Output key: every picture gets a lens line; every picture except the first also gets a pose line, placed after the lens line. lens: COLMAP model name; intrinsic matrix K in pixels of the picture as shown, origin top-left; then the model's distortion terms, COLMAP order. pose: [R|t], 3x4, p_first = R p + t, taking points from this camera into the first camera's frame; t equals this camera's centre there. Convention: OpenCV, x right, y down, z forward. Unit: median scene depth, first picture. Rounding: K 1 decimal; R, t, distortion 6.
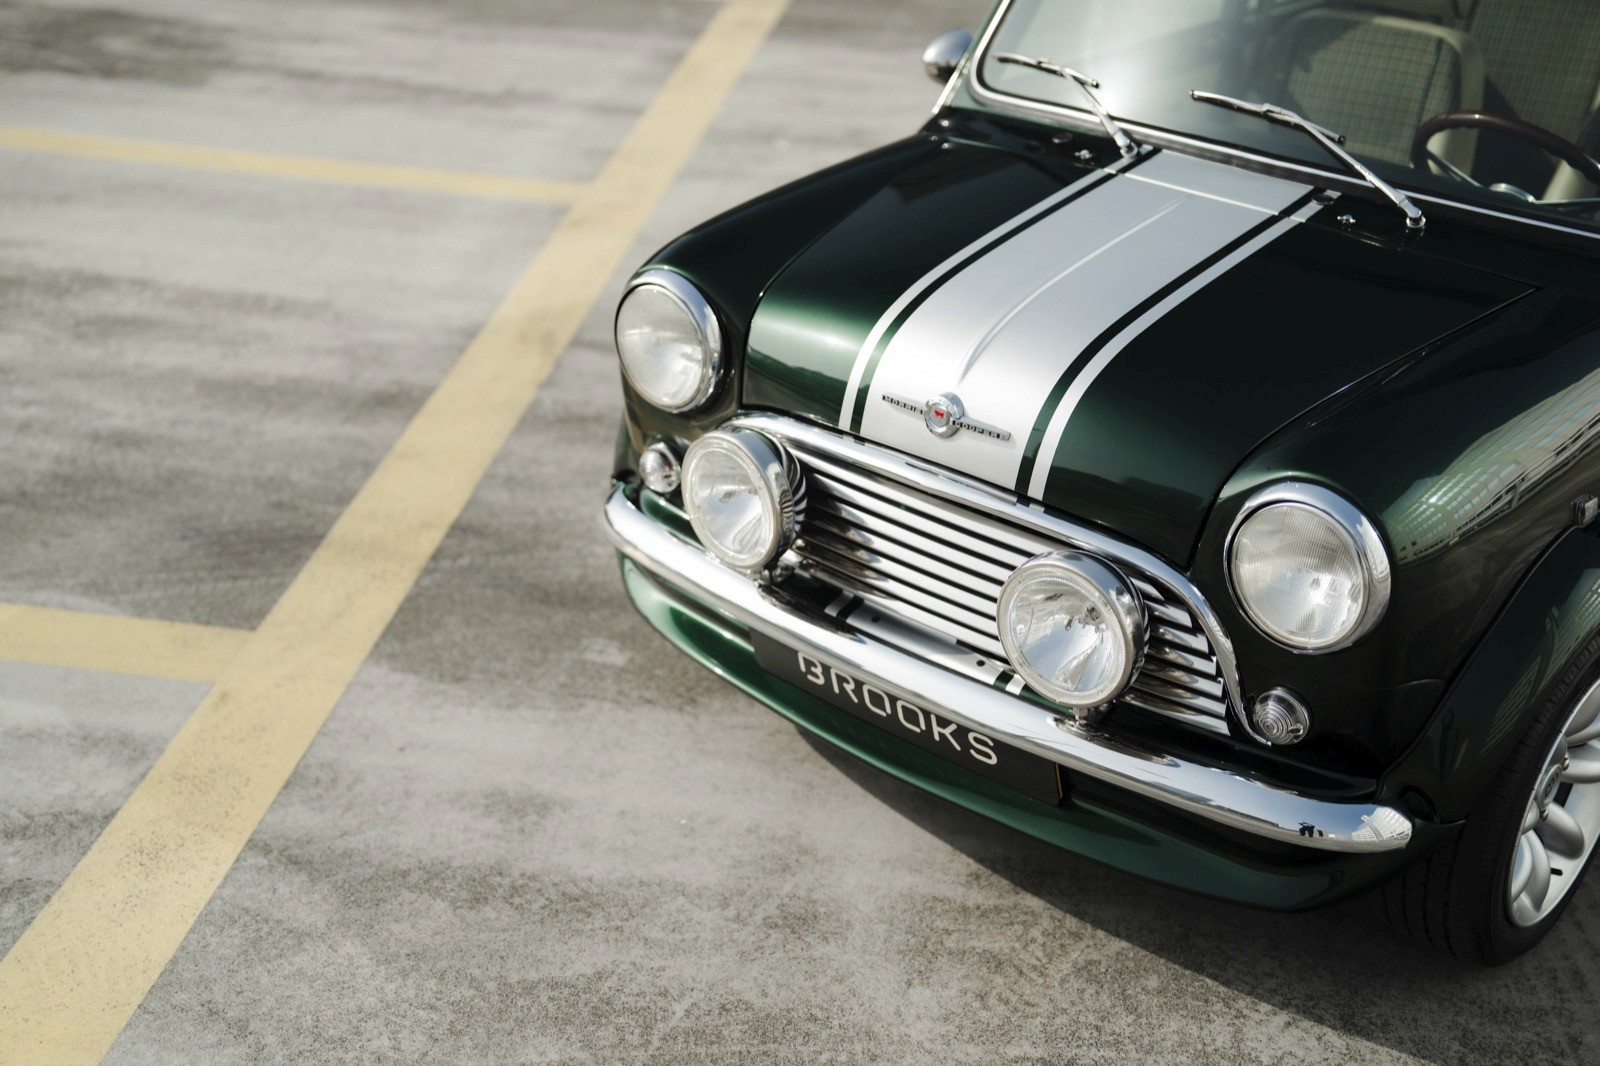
lens RADIAL K [[2247.4, 0, 800.0], [0, 2247.4, 533.0], [0, 0, 1]] dist [-0.007381, 0.040725]
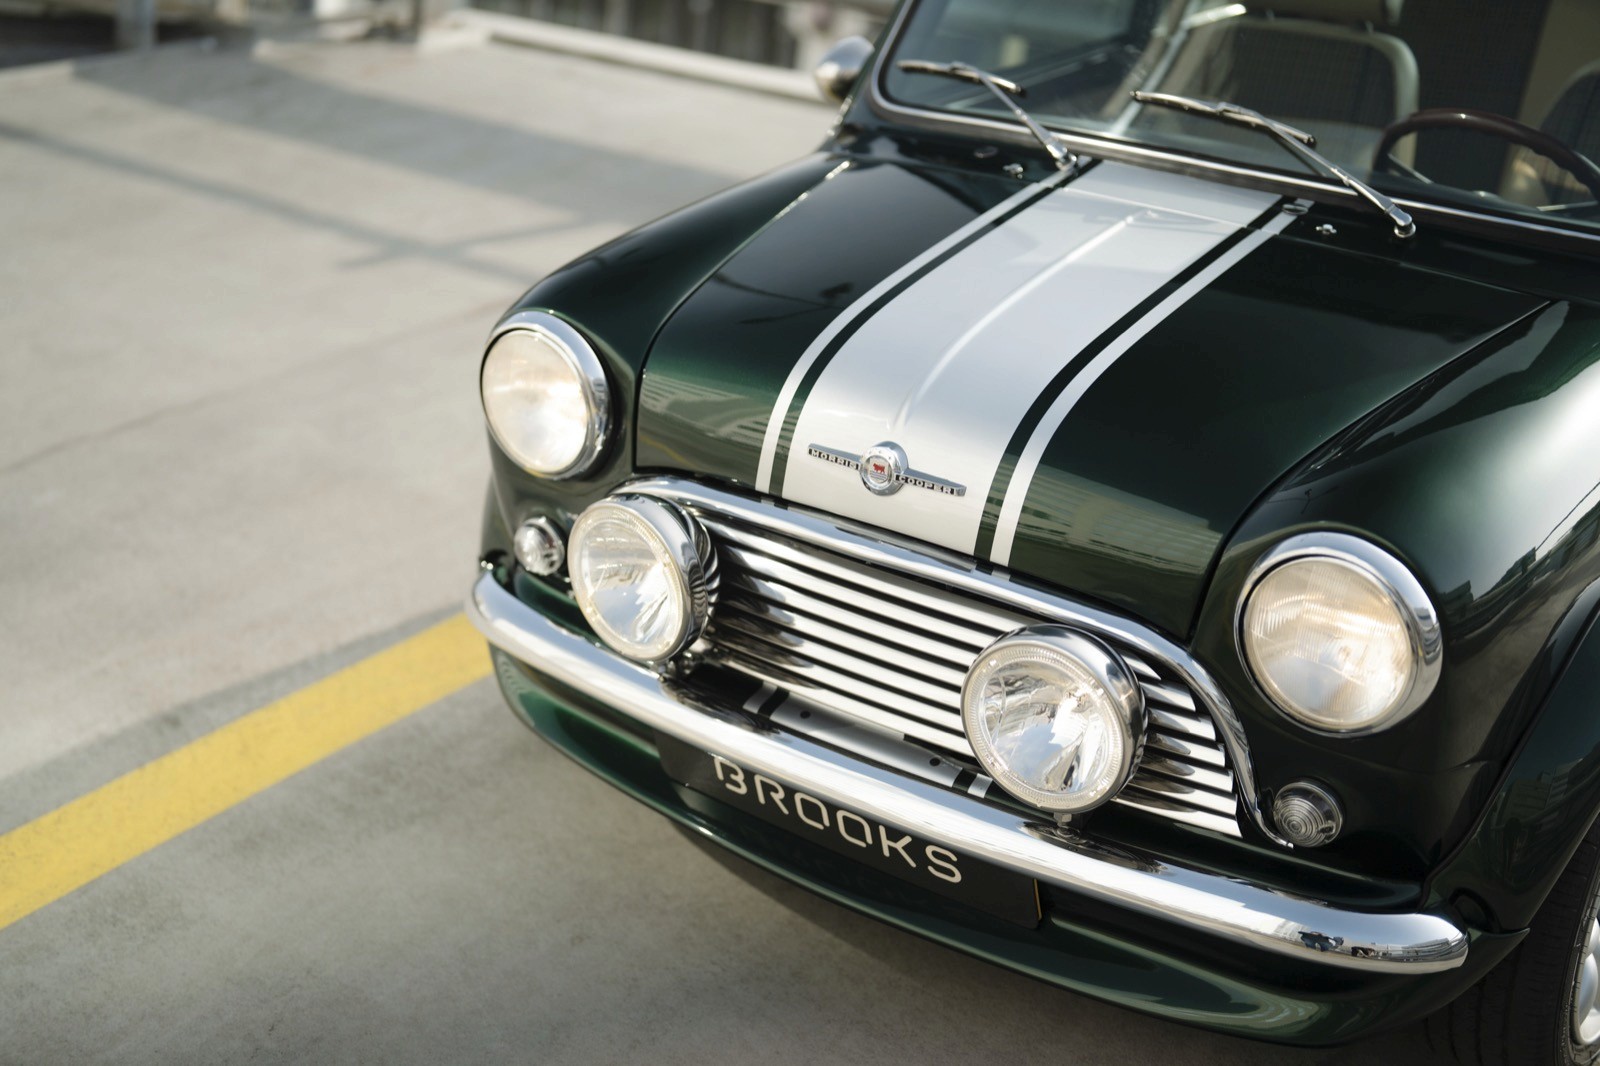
lens RADIAL K [[2247.4, 0, 800.0], [0, 2247.4, 533.0], [0, 0, 1]] dist [-0.007381, 0.040725]
pose [[0.996668, -0.037251, 0.072566, -0.027180], [0.039569, 0.998743, -0.030783, -0.003887], [-0.071328, 0.033551, 0.996888, 0.154024]]
